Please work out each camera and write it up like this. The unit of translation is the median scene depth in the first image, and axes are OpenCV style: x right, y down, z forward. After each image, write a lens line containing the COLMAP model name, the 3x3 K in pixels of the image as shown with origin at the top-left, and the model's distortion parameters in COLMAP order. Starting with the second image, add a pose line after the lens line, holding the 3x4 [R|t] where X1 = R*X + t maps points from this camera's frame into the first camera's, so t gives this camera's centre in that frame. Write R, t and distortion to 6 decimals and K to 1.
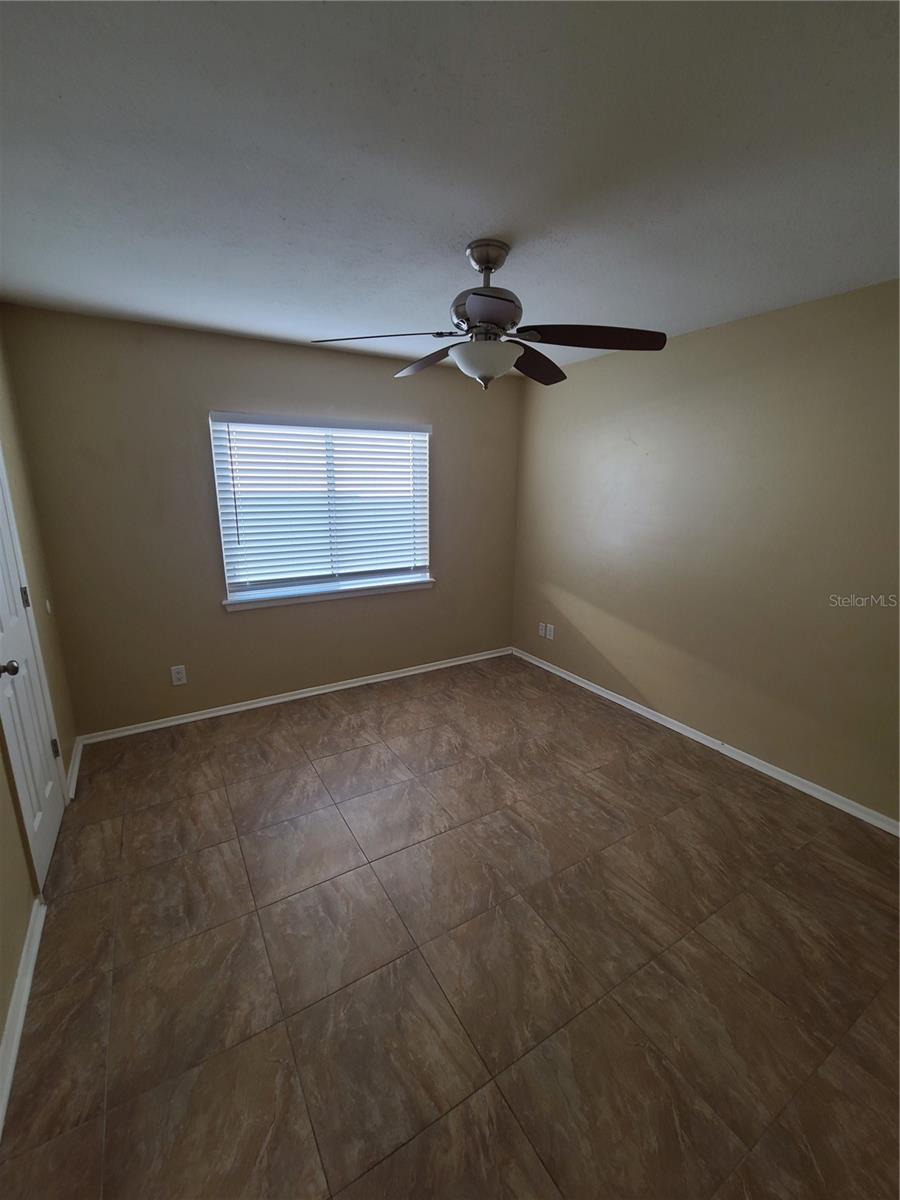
lens RADIAL K [[489.3, 0, 452.3], [0, 489.3, 599.6], [0, 0, 1]] dist [0.001074, -0.004094]
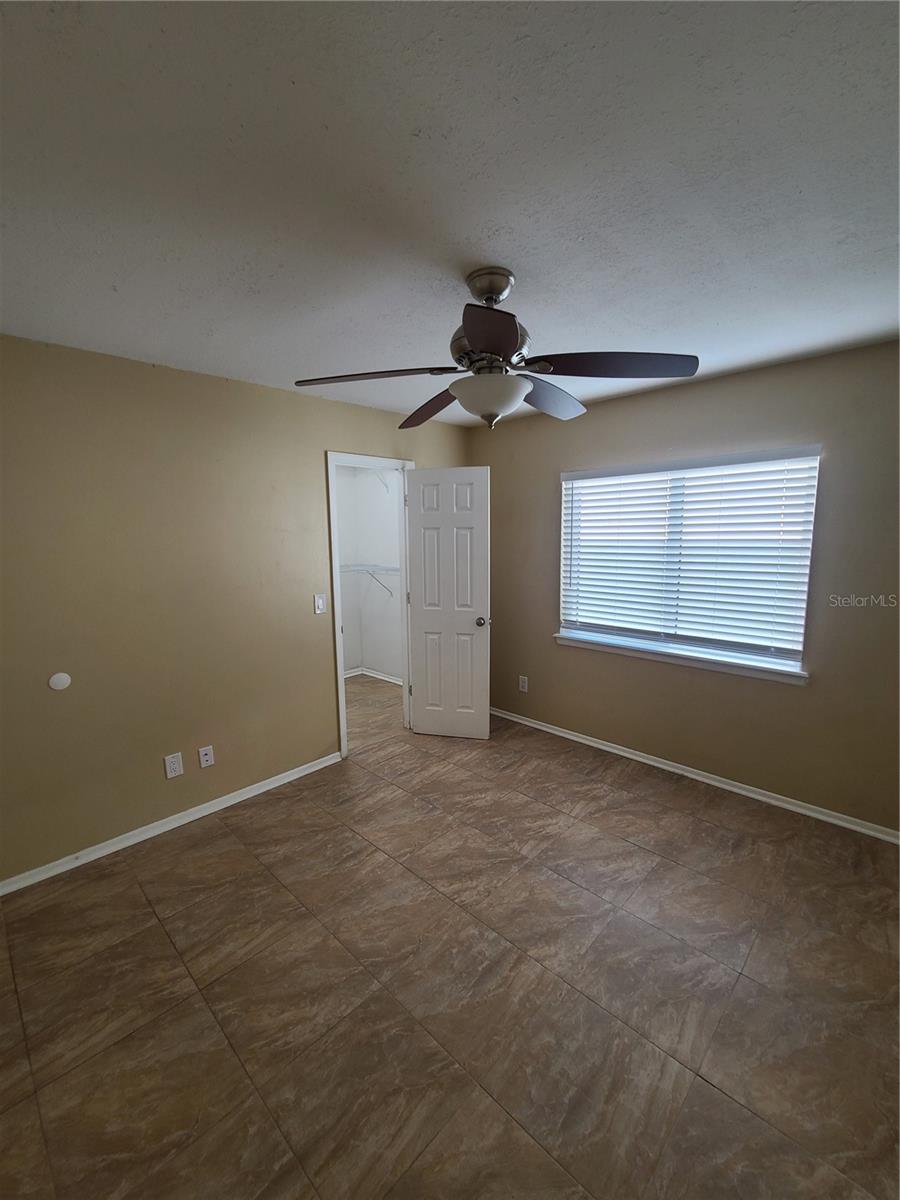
lens RADIAL K [[489.3, 0, 460.9], [0, 489.3, 598.6], [0, 0, 1]] dist [0.001074, -0.004094]
pose [[0.260866, 0.123318, -0.957466, 0.794674], [-0.211125, 0.975086, 0.068066, -0.152057], [0.942006, 0.184389, 0.280403, 0.635889]]
